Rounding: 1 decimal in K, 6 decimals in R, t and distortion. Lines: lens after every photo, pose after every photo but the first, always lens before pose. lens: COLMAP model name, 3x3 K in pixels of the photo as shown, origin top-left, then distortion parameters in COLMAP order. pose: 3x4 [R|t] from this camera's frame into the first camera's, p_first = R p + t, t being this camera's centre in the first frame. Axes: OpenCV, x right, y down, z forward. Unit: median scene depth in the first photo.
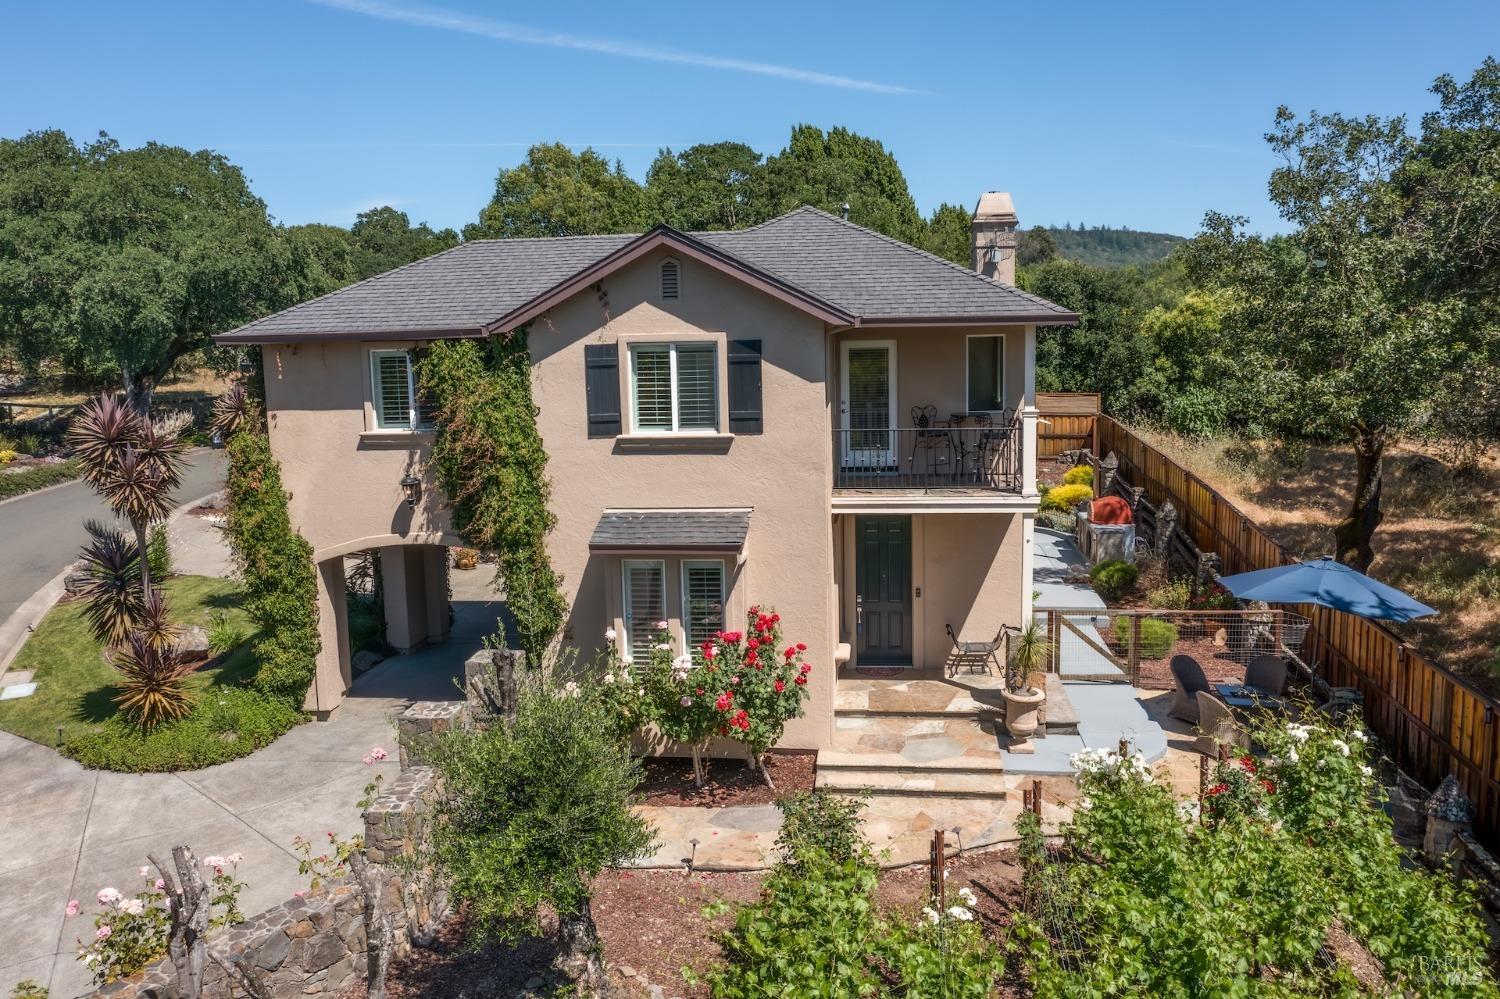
lens RADIAL K [[1172.5, 0, 747.9], [0, 1172.5, 496.3], [0, 0, 1]] dist [-0.016429, -0.009223]
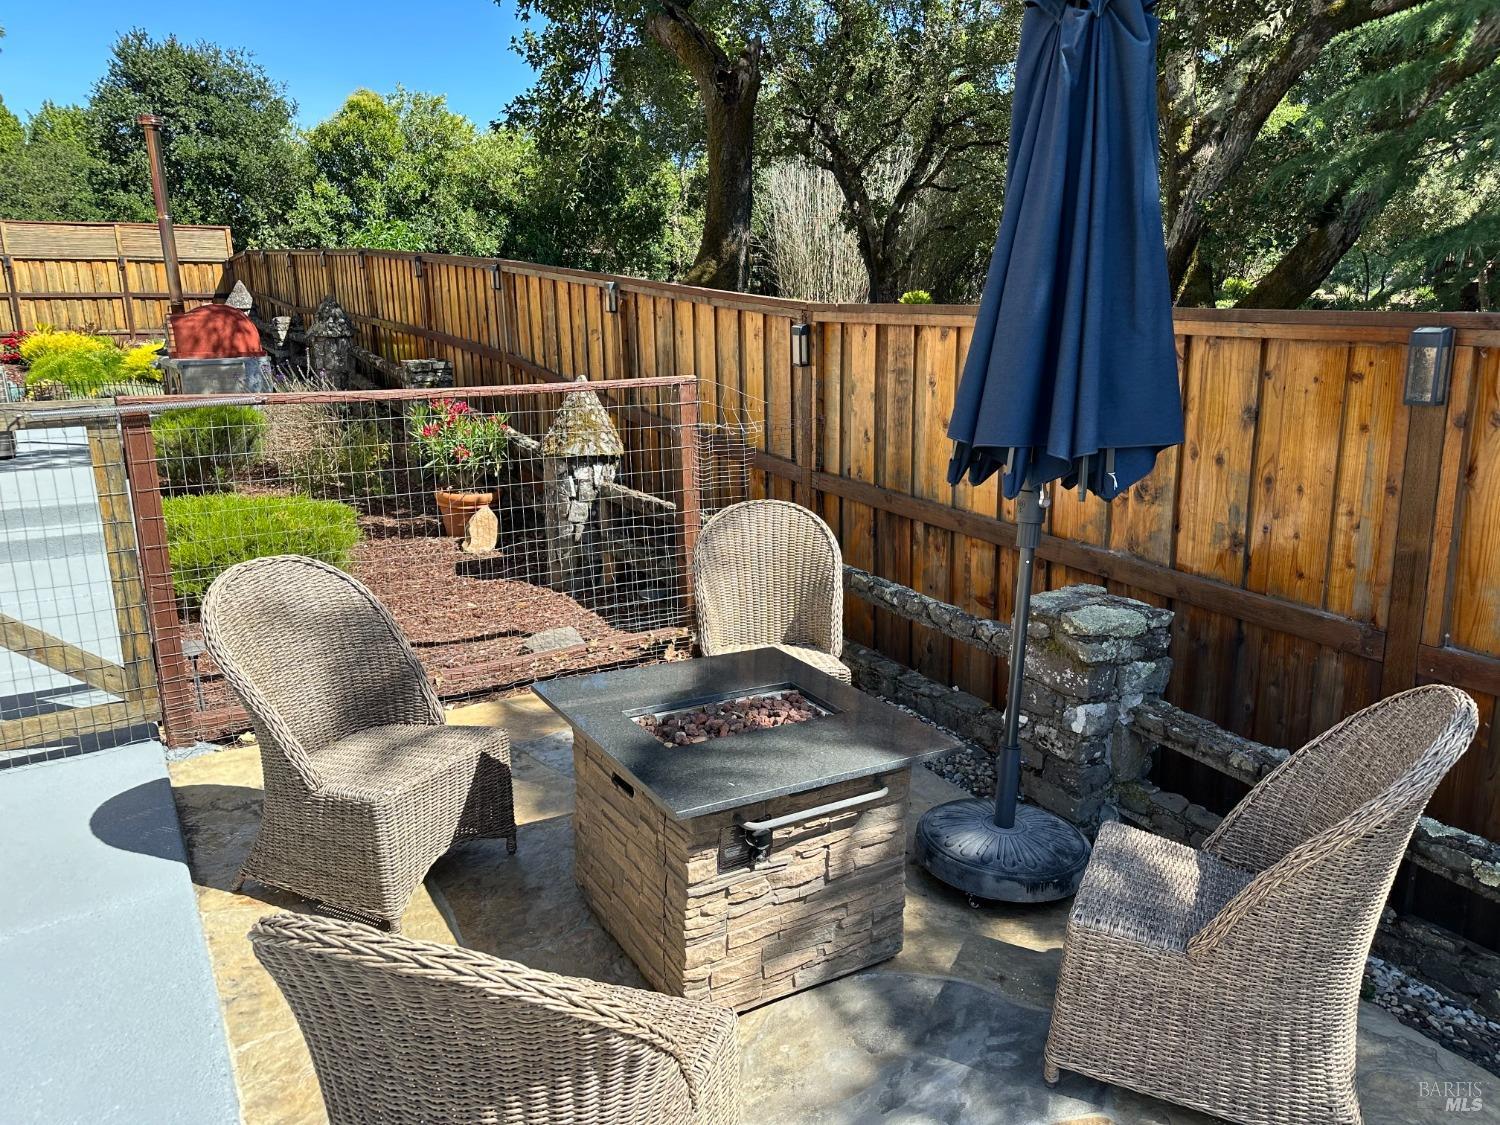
lens RADIAL K [[1040.7, 0, 749.4], [0, 1040.7, 563.2], [0, 0, 1]] dist [-0.002467, -0.005642]
pose [[0.772702, -0.137693, 0.619655, 0.332549], [0.087779, 0.989989, 0.110526, 0.128817], [-0.628671, -0.031011, 0.777053, 0.869035]]
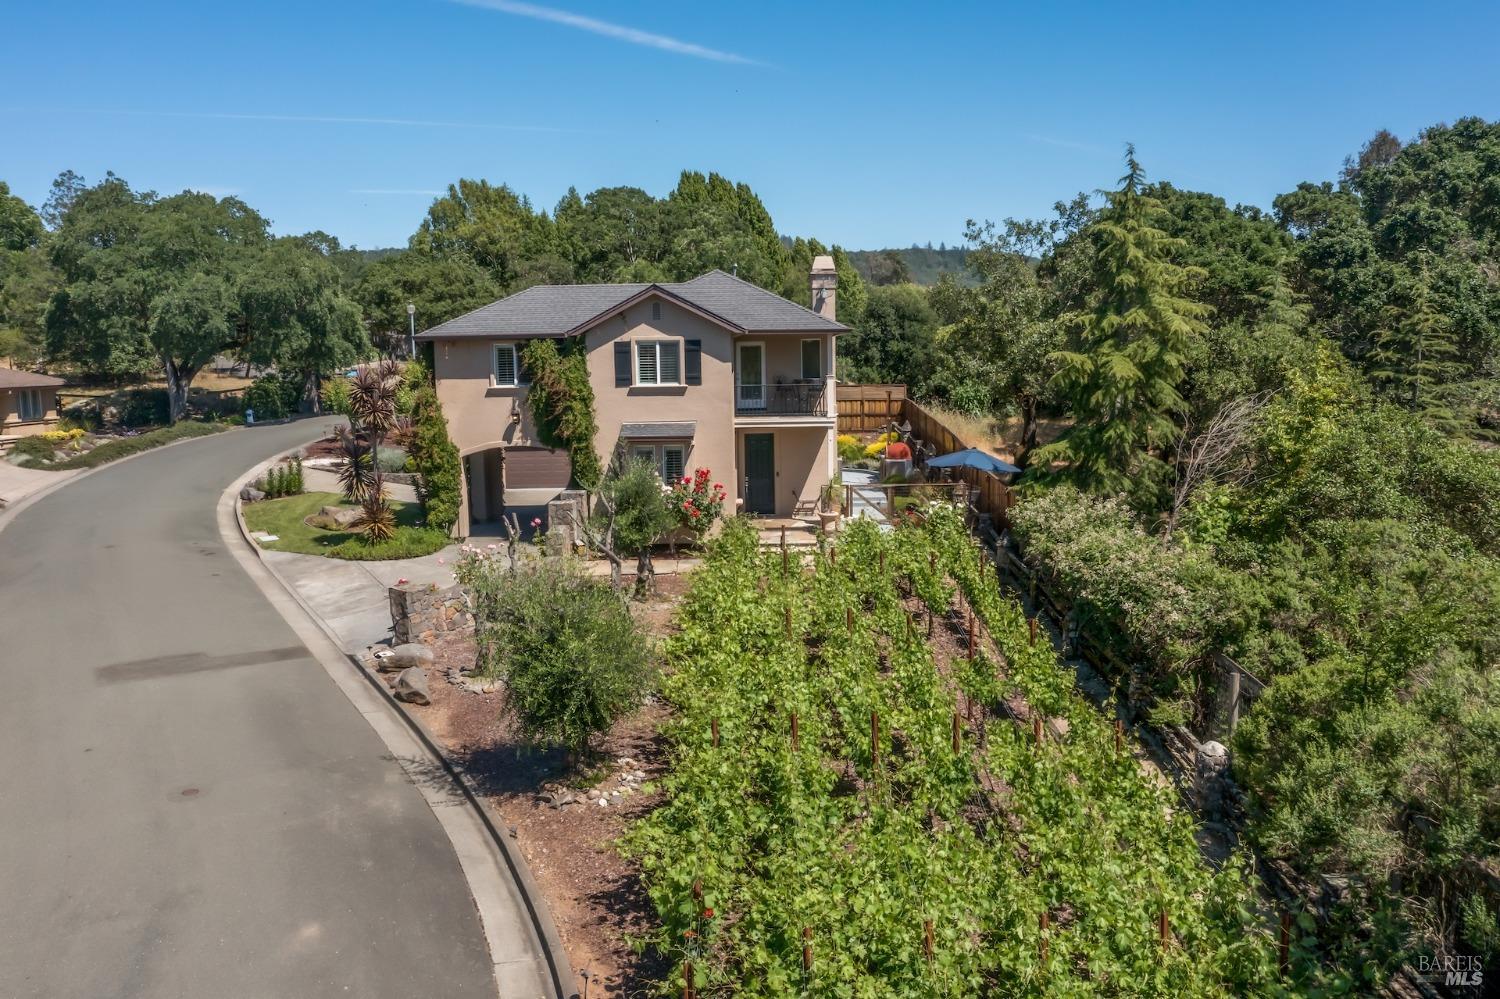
lens RADIAL K [[1172.5, 0, 745.6], [0, 1172.5, 491.8], [0, 0, 1]] dist [-0.016429, -0.009223]
pose [[0.994129, -0.006222, 0.108020, -0.118761], [0.007952, 0.999847, -0.015594, 0.148197], [-0.107906, 0.016362, 0.994026, -0.939166]]
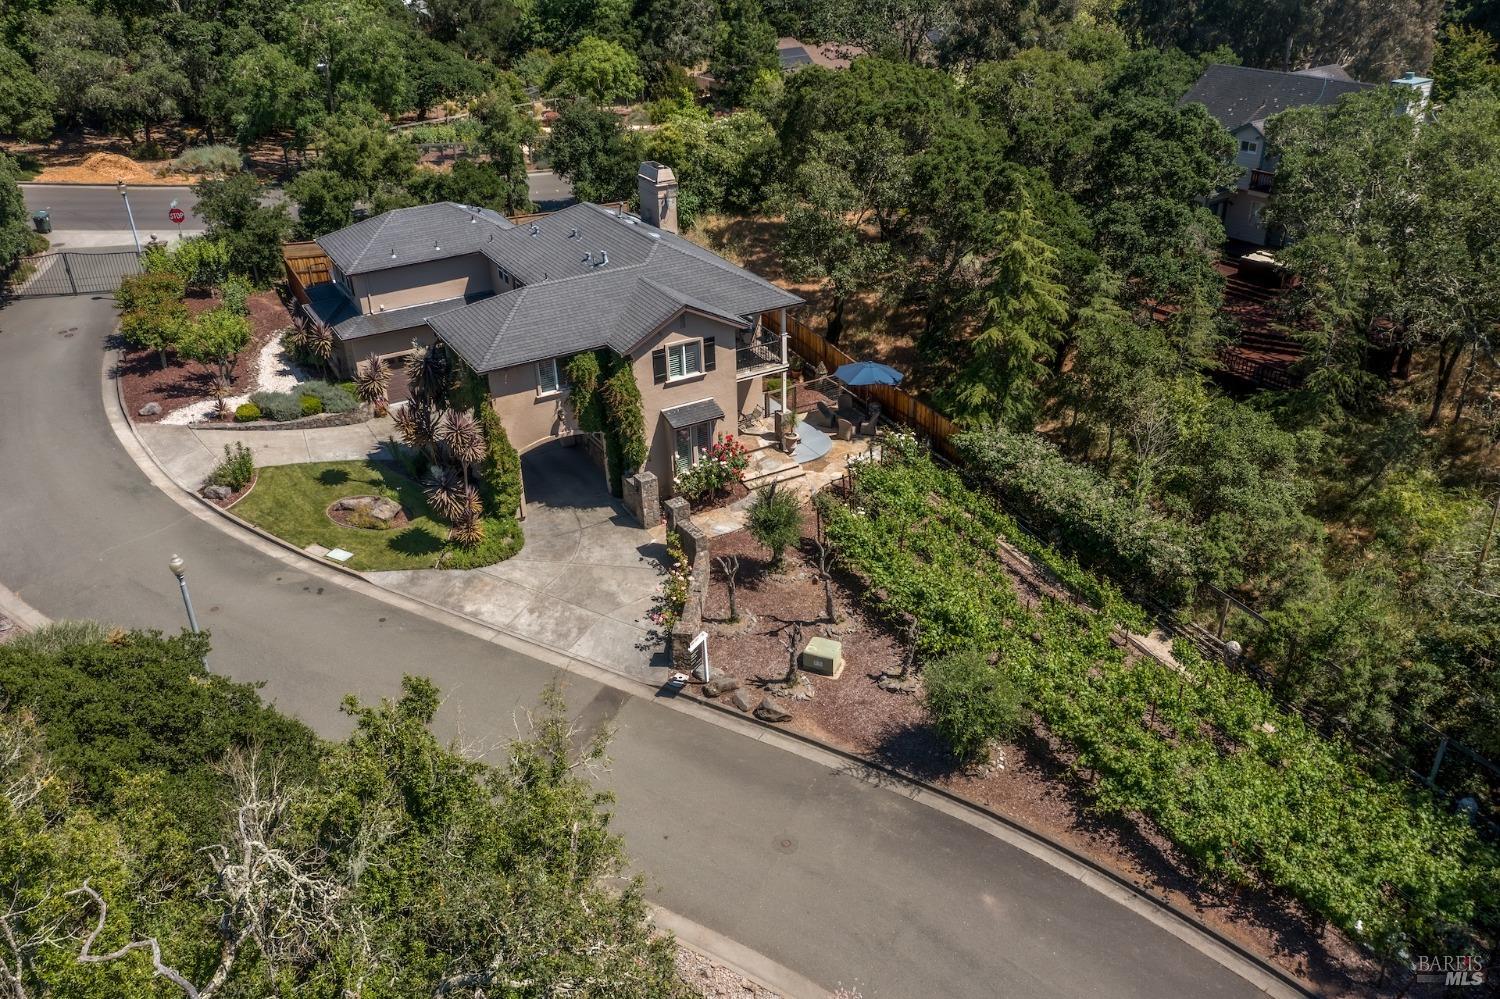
lens RADIAL K [[1172.5, 0, 745.1], [0, 1172.5, 500.0], [0, 0, 1]] dist [-0.016429, -0.009223]
pose [[0.800843, -0.281816, 0.528422, -1.242332], [0.085723, 0.927217, 0.364583, -0.650328], [-0.592707, -0.246676, 0.766714, -0.997893]]
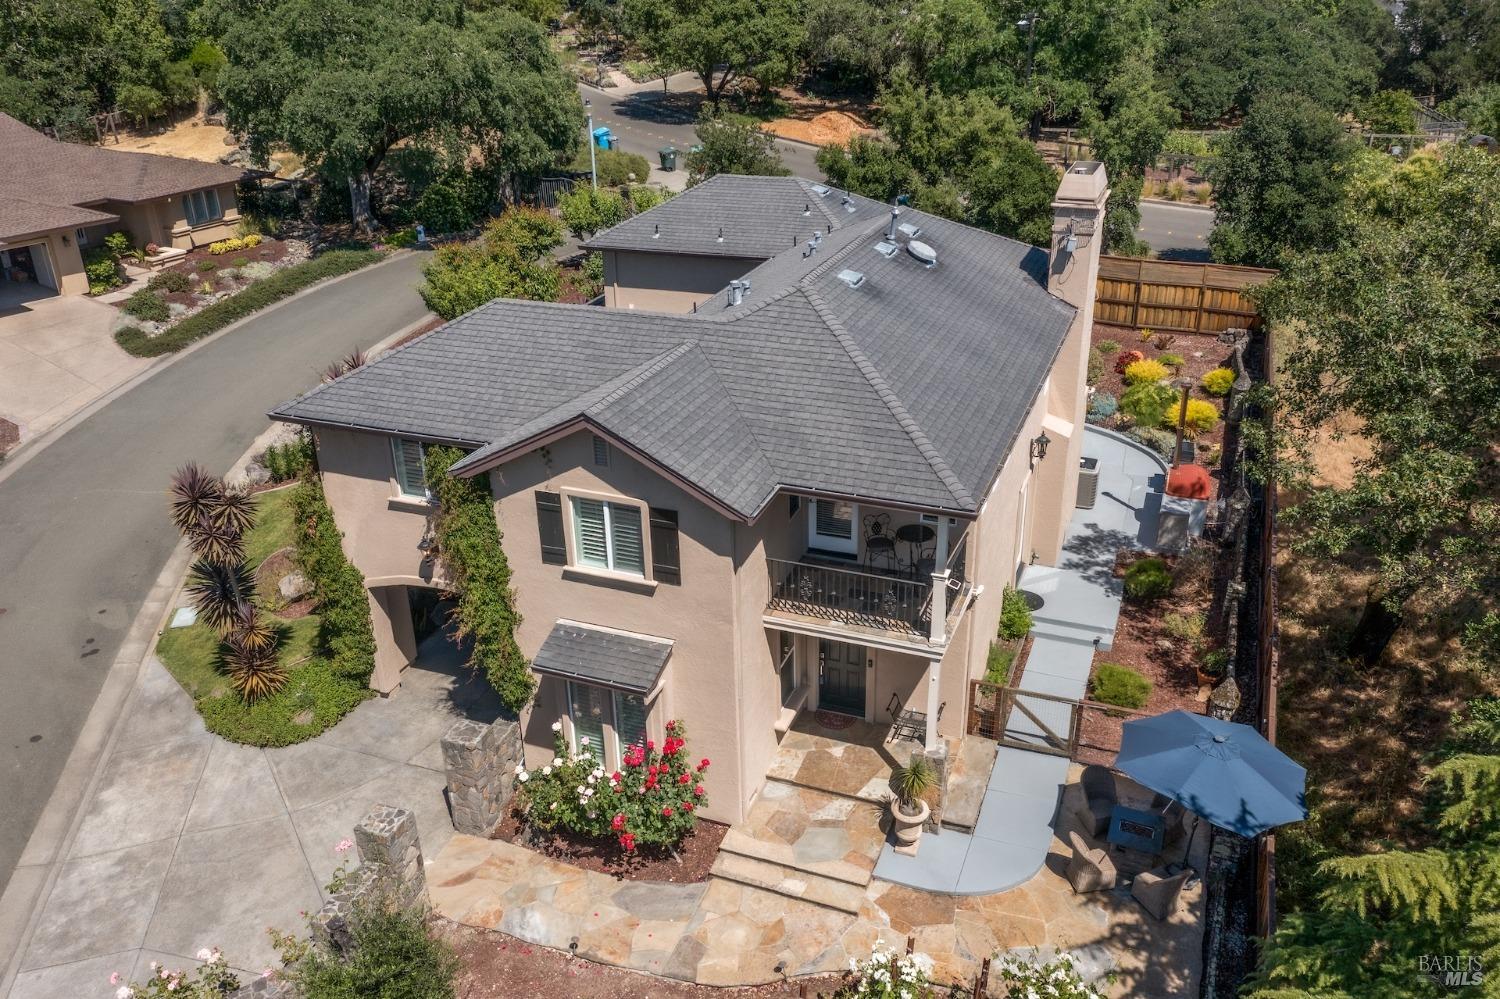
lens RADIAL K [[1172.5, 0, 749.5], [0, 1172.5, 499.7], [0, 0, 1]] dist [-0.016429, -0.009223]
pose [[0.969197, 0.107074, -0.221792, 0.279626], [-0.034850, 0.951111, 0.306877, -0.422951], [0.243807, -0.289695, 0.925546, -0.000864]]
